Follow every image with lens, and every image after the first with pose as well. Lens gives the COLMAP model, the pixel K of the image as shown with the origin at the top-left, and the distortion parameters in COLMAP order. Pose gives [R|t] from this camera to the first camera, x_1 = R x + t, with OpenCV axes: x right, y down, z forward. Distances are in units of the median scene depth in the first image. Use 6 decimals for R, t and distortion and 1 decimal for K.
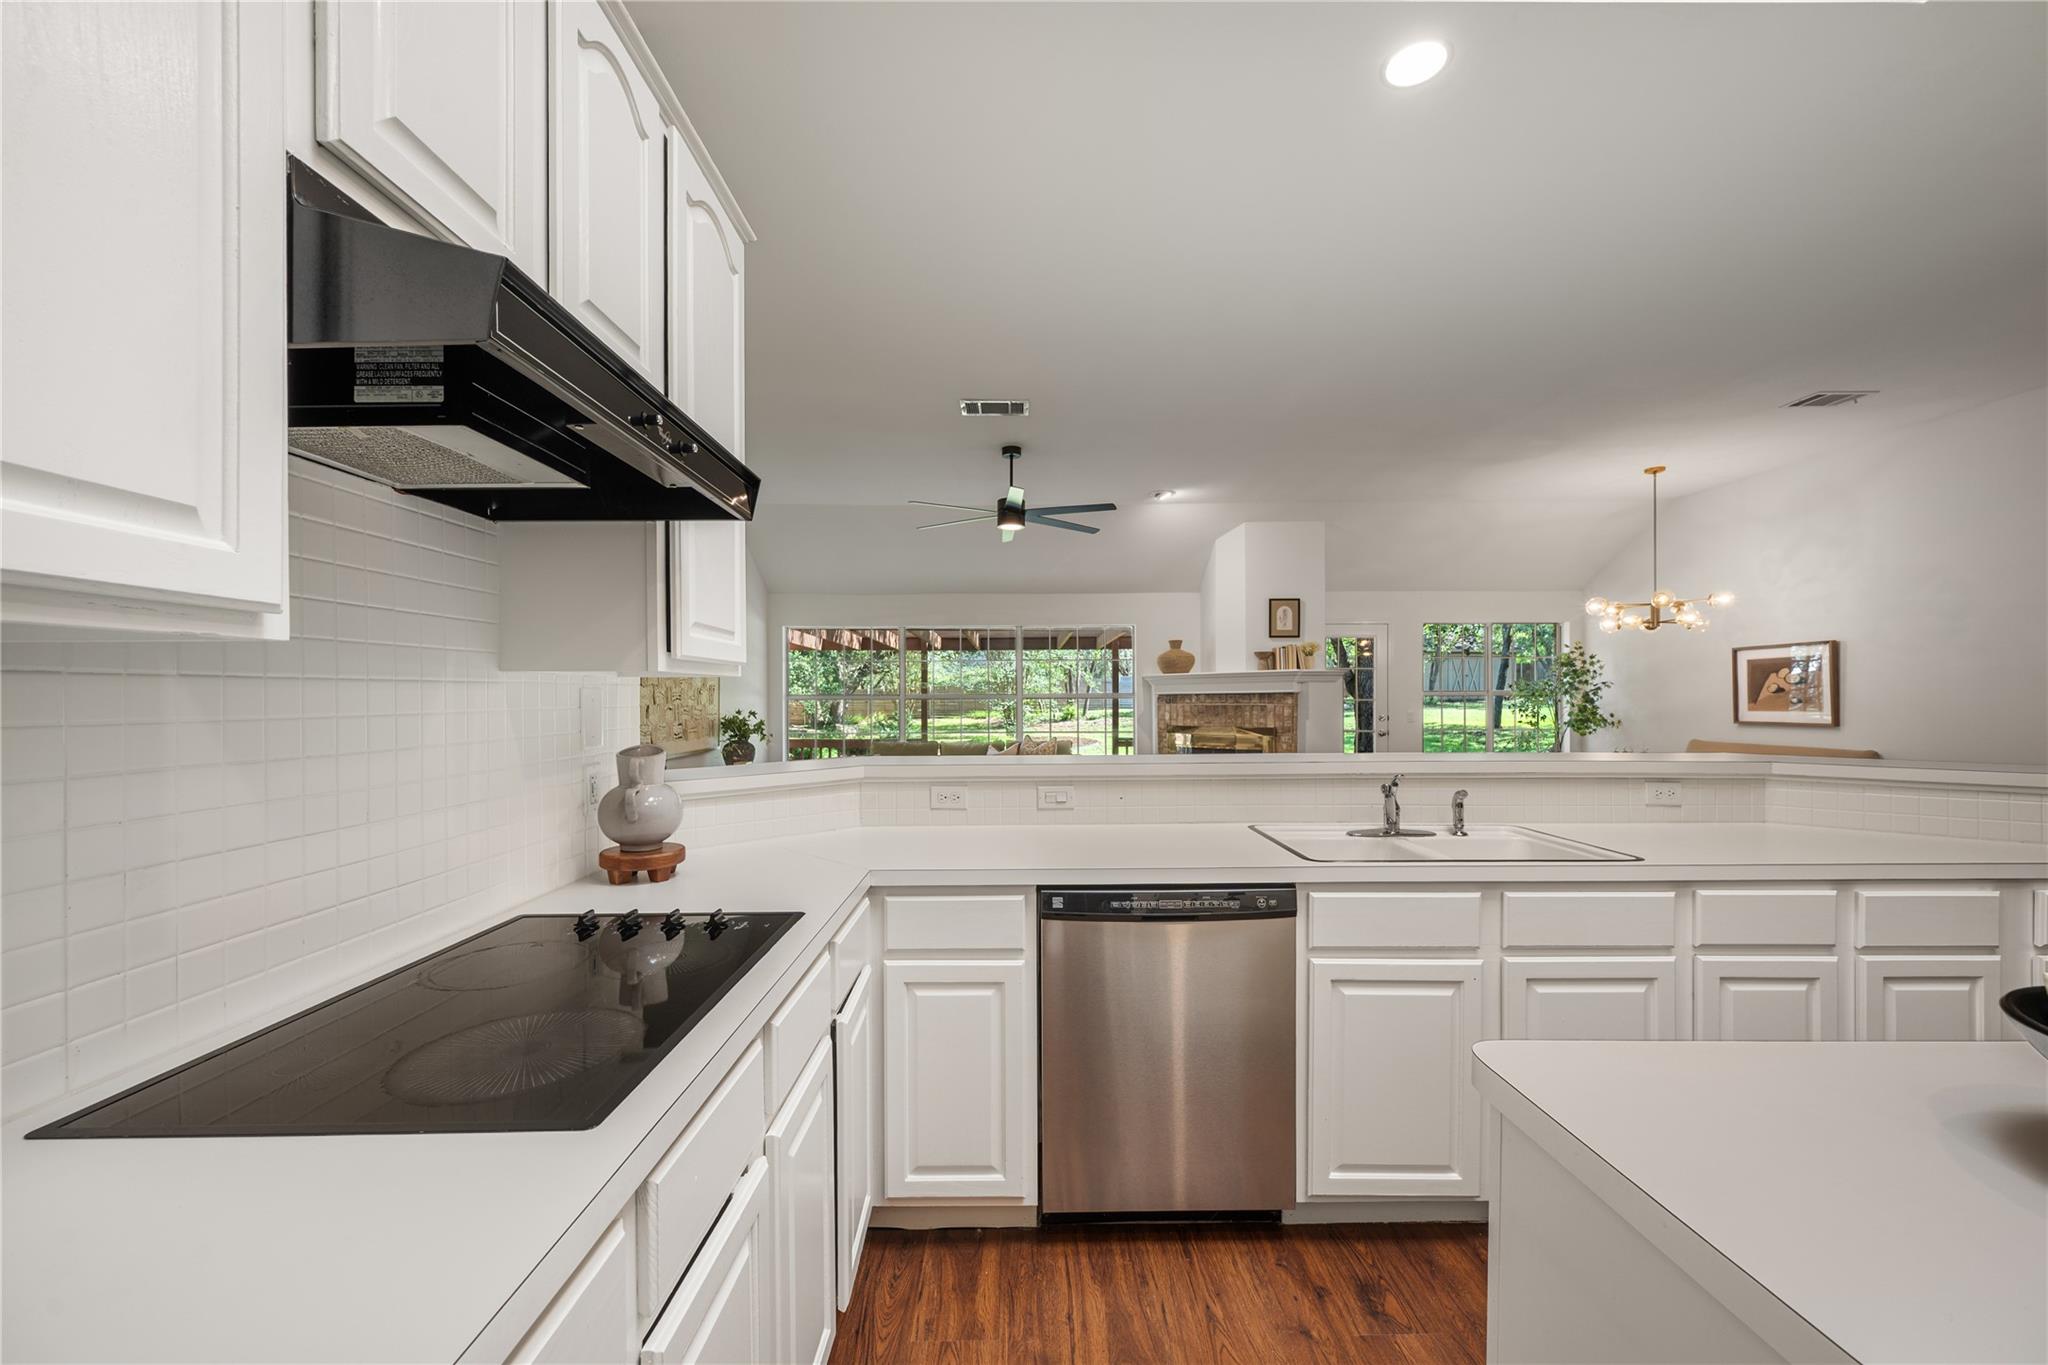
lens RADIAL K [[800.1, 0, 1029.9], [0, 800.1, 700.3], [0, 0, 1]] dist [-0.001332, 0.000204]
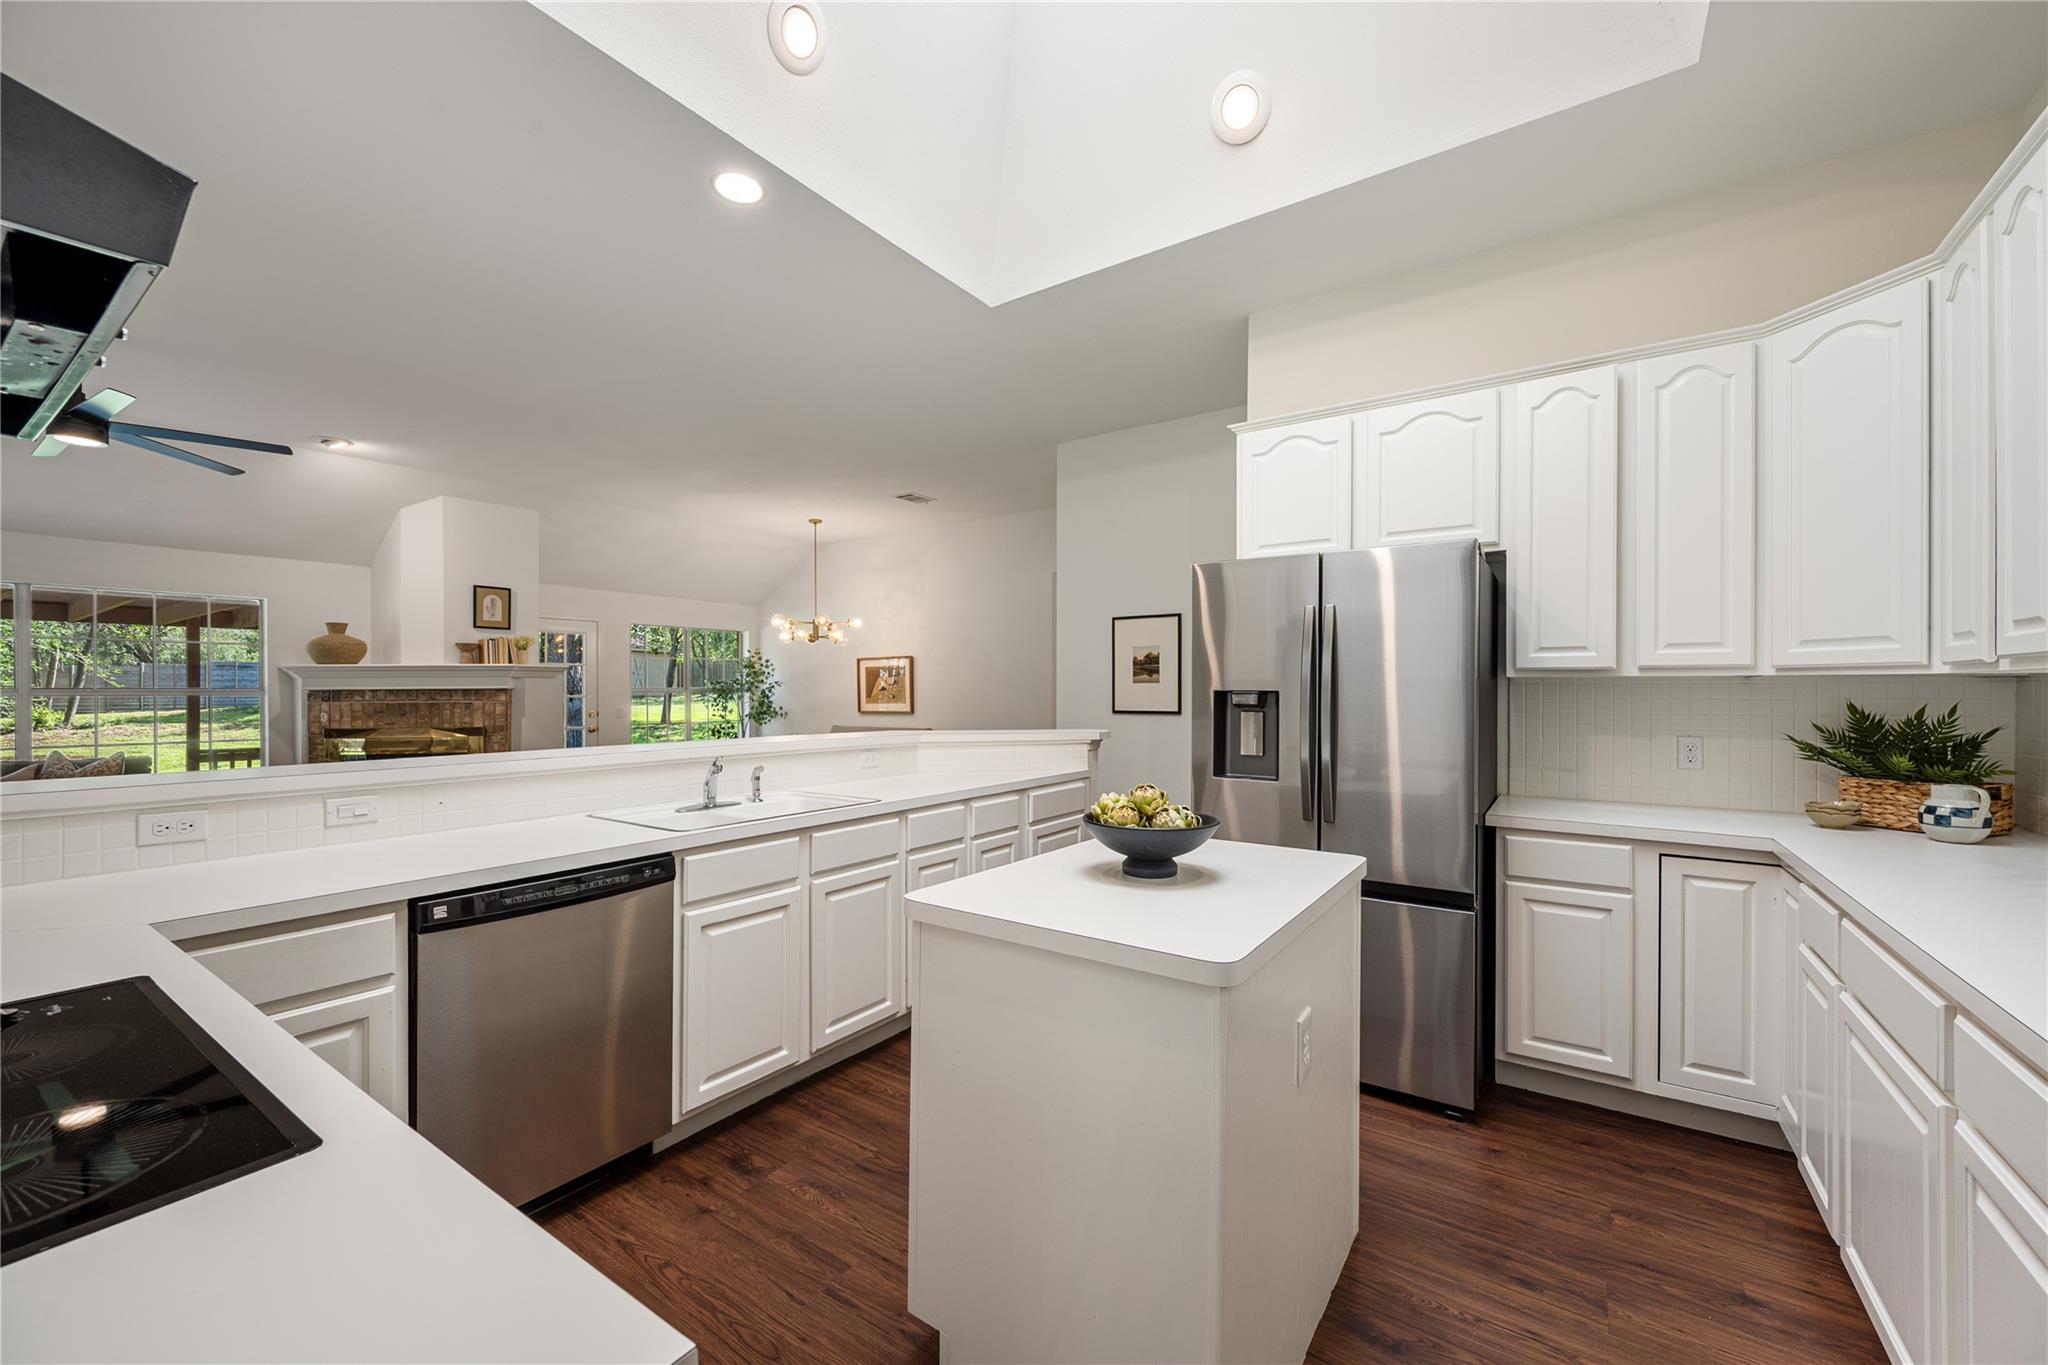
lens RADIAL K [[800.1, 0, 1012.0], [0, 800.1, 692.2], [0, 0, 1]] dist [-0.001332, 0.000204]
pose [[0.580756, 0.001906, 0.814075, -0.102117], [0.003049, 0.999985, -0.004516, 0.000601], [-0.814072, 0.005105, 0.580742, -0.026546]]
